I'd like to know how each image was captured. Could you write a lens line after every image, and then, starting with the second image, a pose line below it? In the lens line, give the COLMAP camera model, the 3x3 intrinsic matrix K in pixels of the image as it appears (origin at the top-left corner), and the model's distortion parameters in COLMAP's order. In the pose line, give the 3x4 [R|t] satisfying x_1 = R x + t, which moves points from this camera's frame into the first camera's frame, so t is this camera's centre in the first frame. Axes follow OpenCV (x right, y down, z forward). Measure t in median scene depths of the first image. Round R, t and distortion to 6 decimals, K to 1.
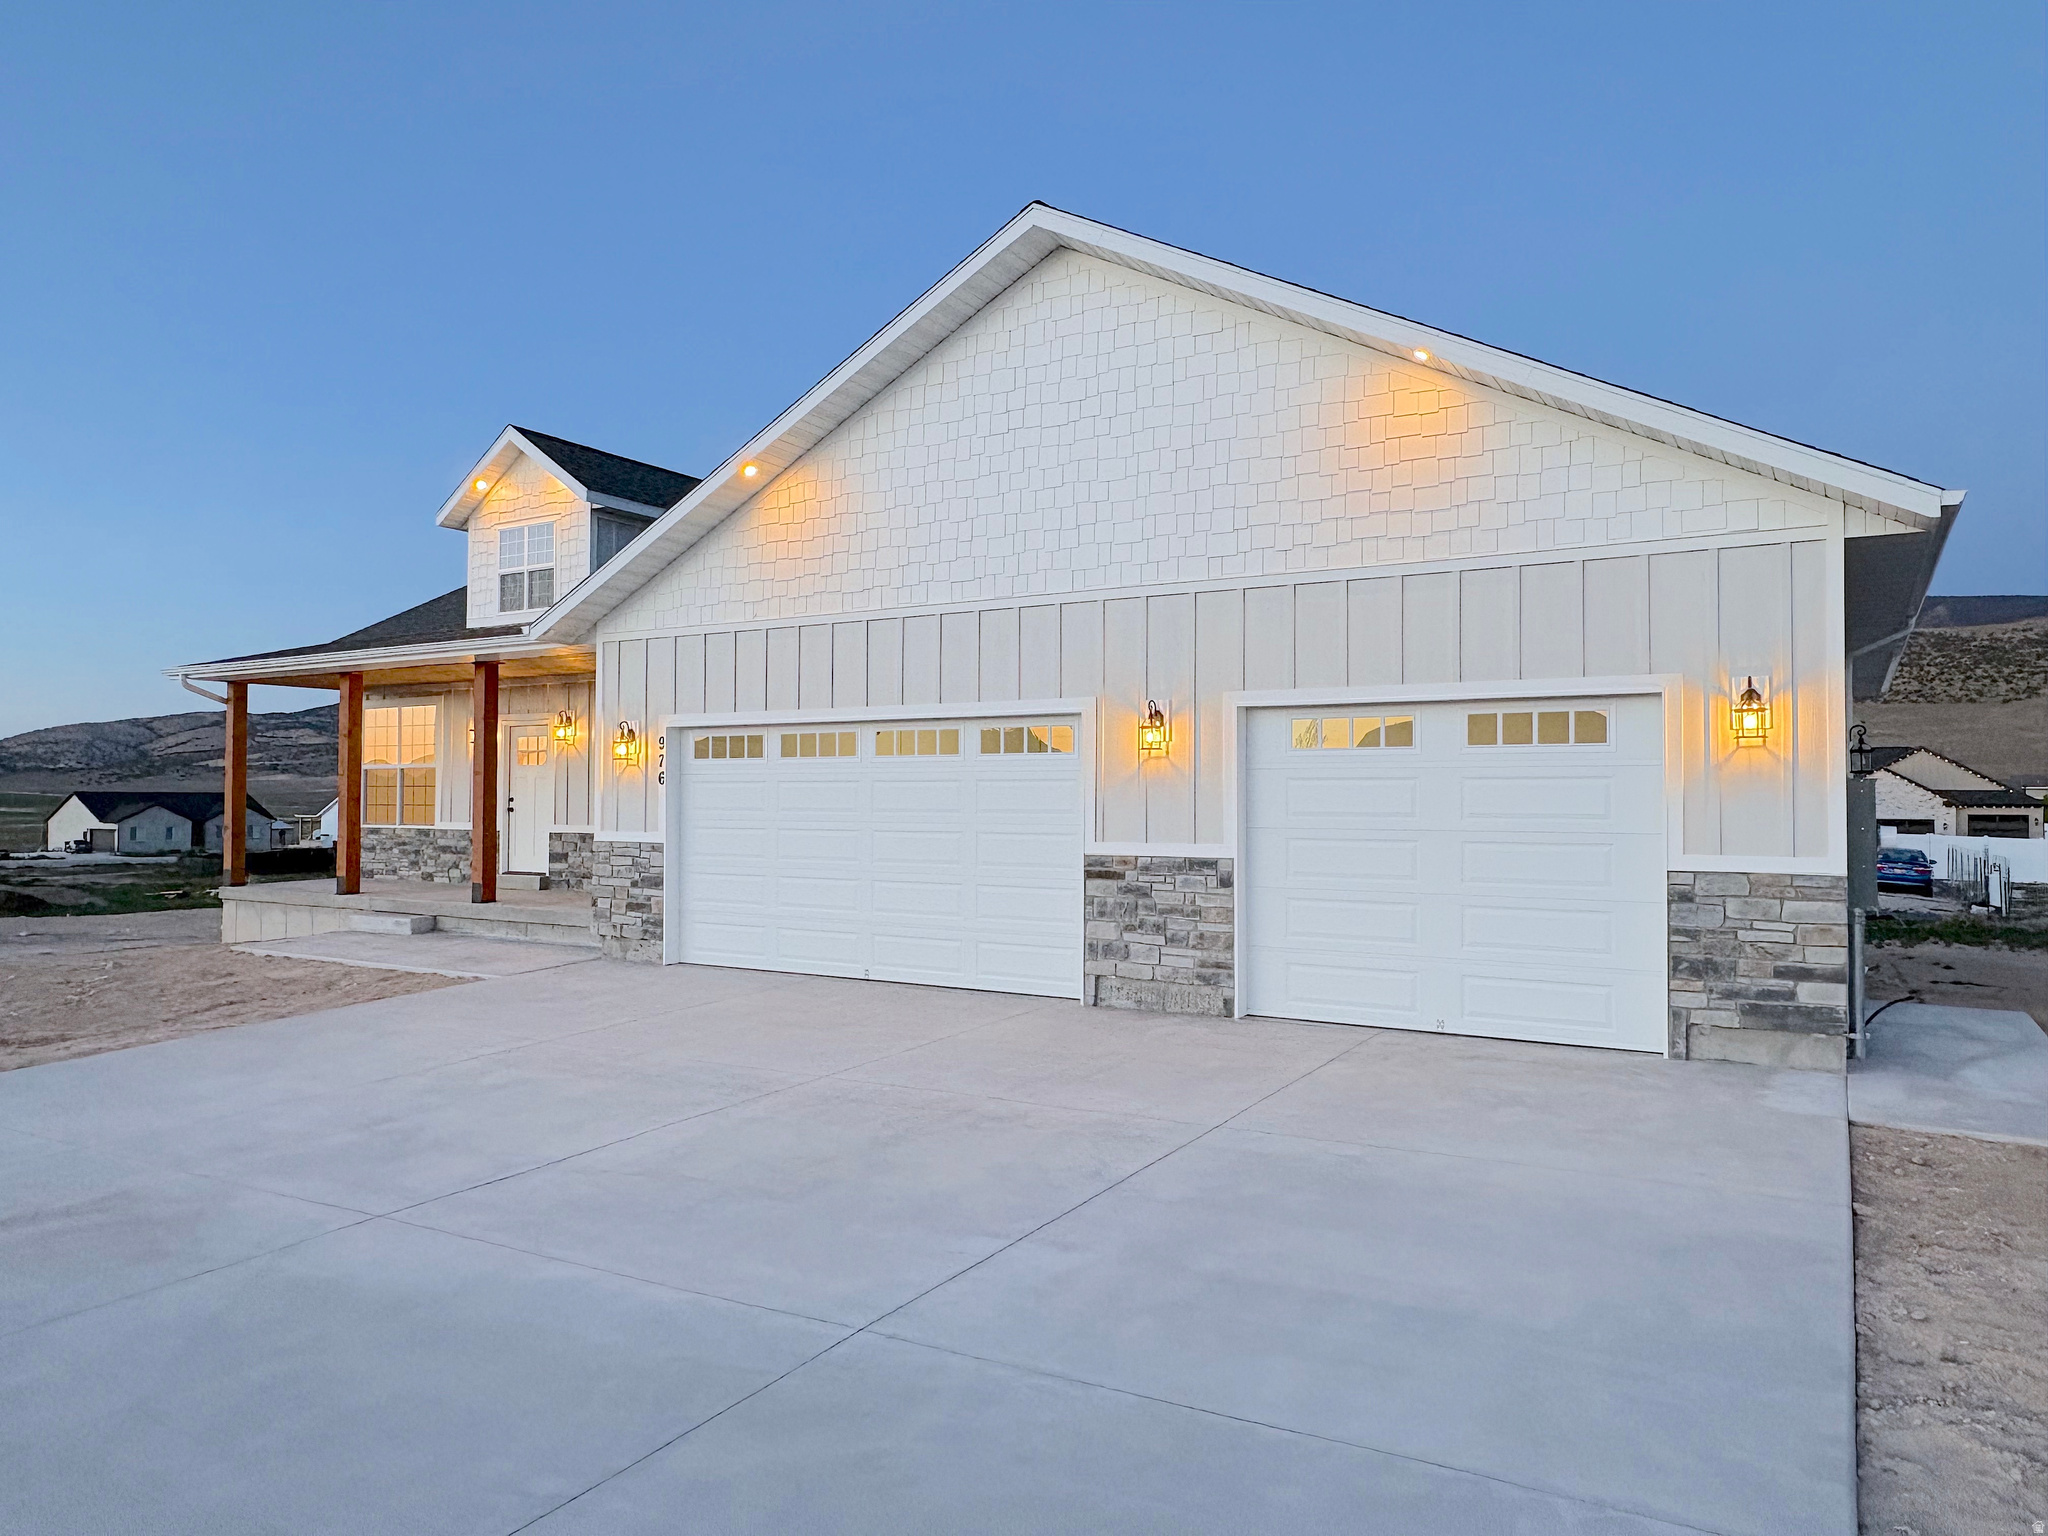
lens RADIAL K [[1332.3, 0, 1024.0], [0, 1332.3, 768.0], [0, 0, 1]] dist [-0.003459, -0.000944]
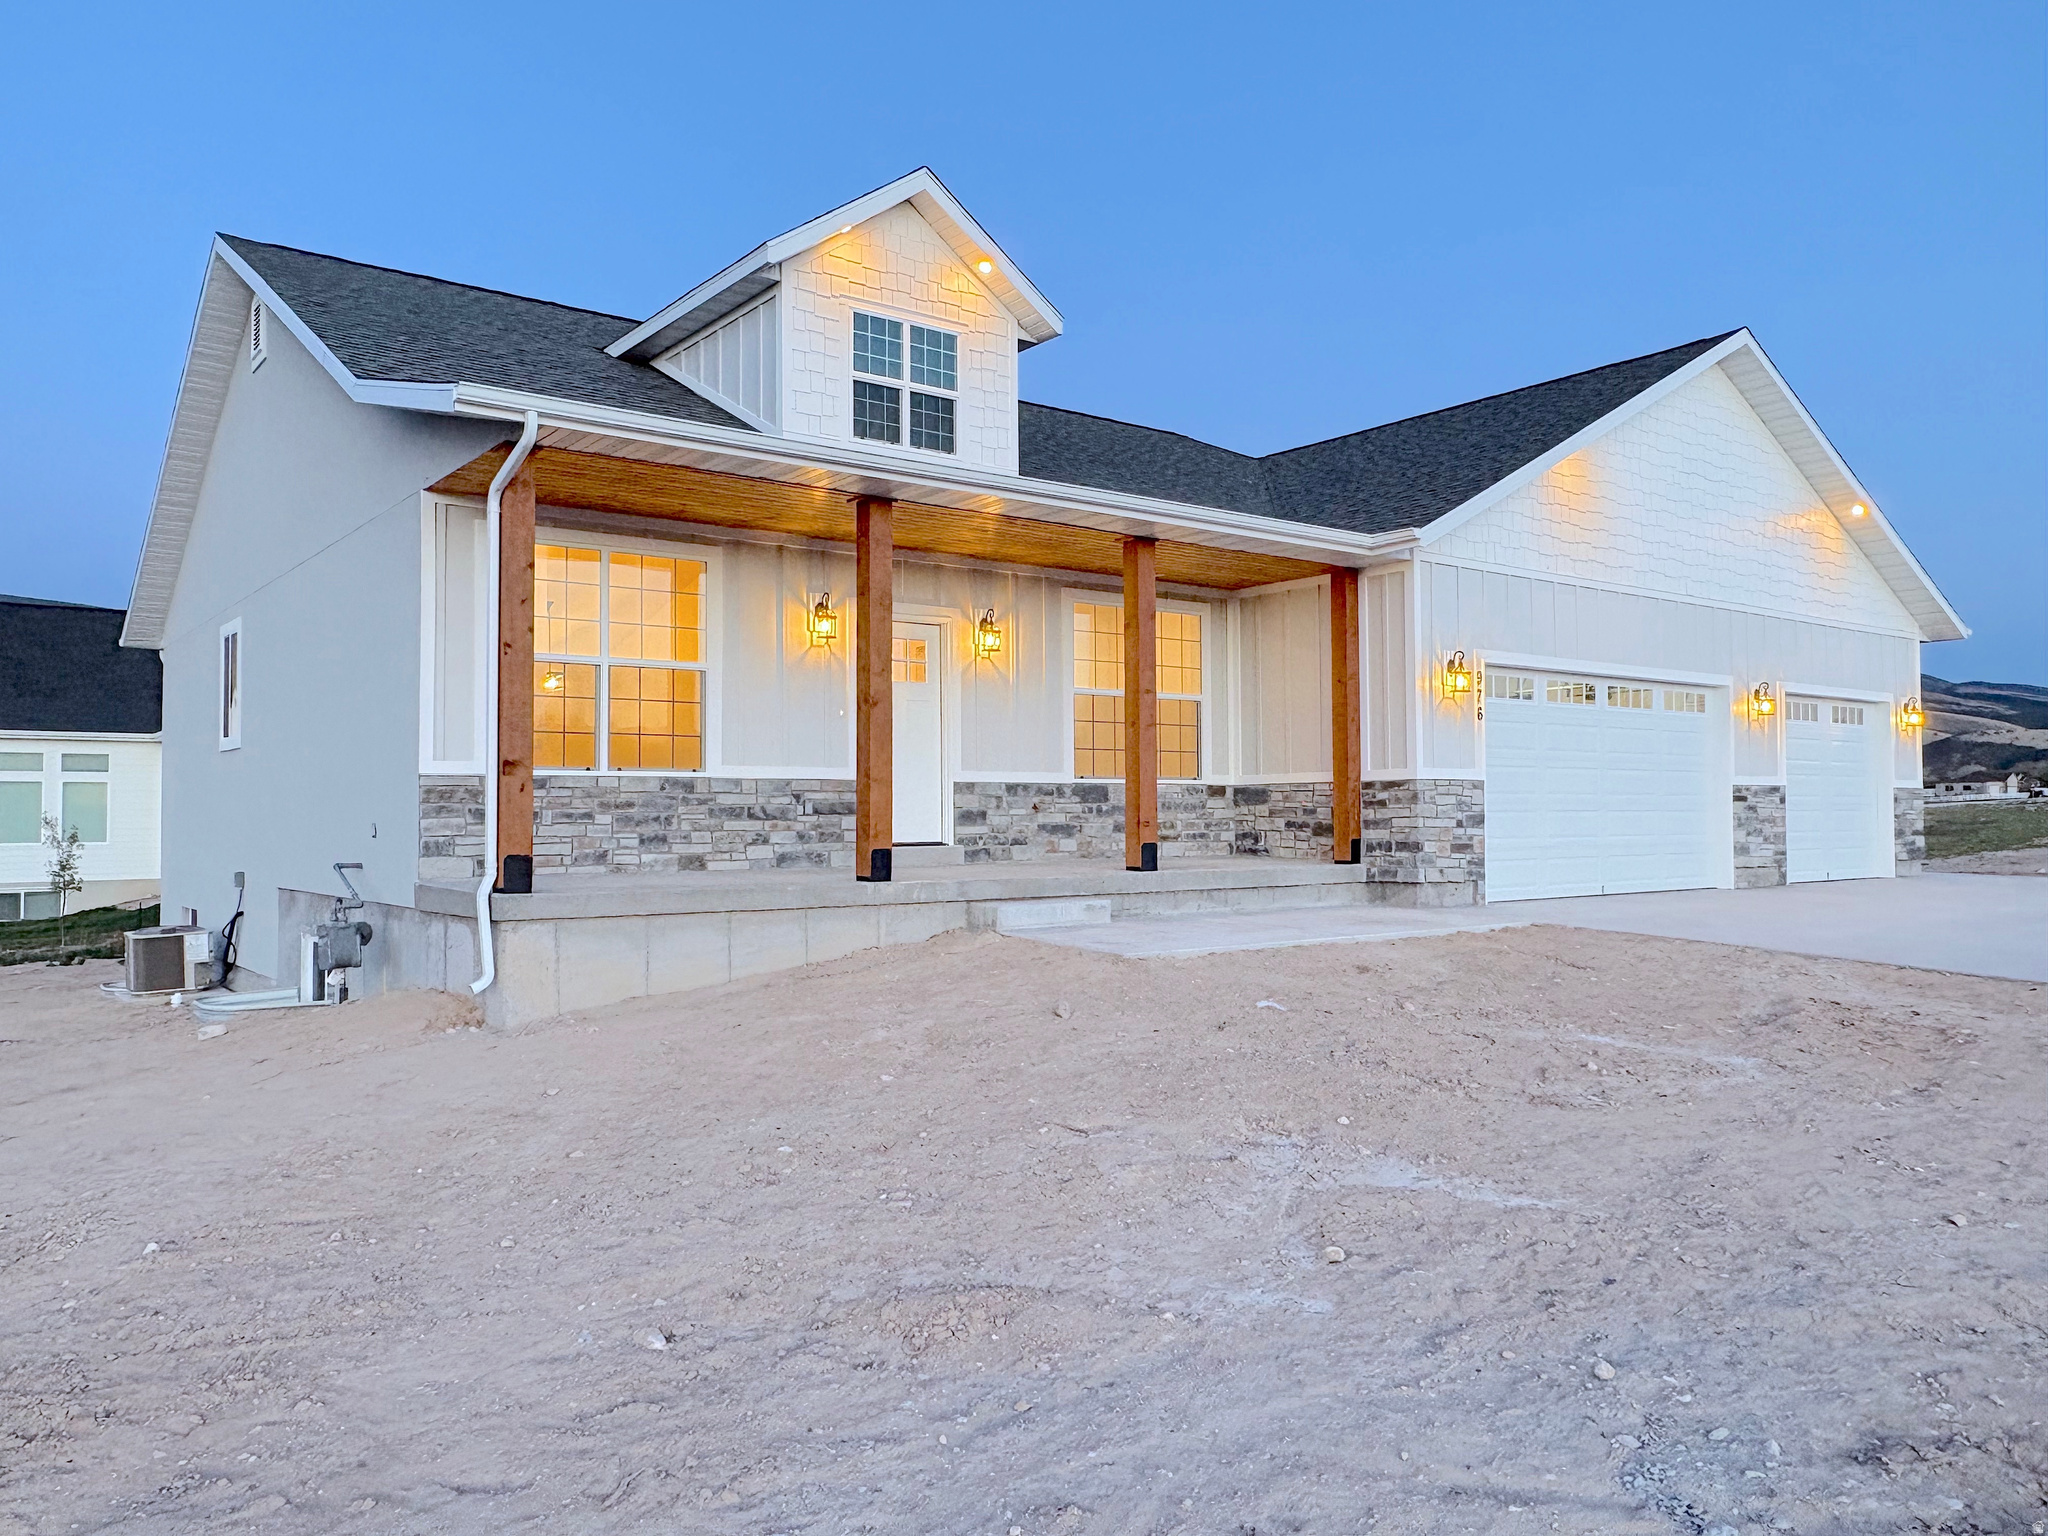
lens RADIAL K [[1483.8, 0, 1024.0], [0, 1483.8, 768.0], [0, 0, 1]] dist [0.003867, 0.000492]
pose [[0.367293, 0.025671, 0.929751, -1.378814], [-0.015712, 0.999648, -0.021394, 0.074378], [-0.929973, -0.006750, 0.367567, 0.894401]]
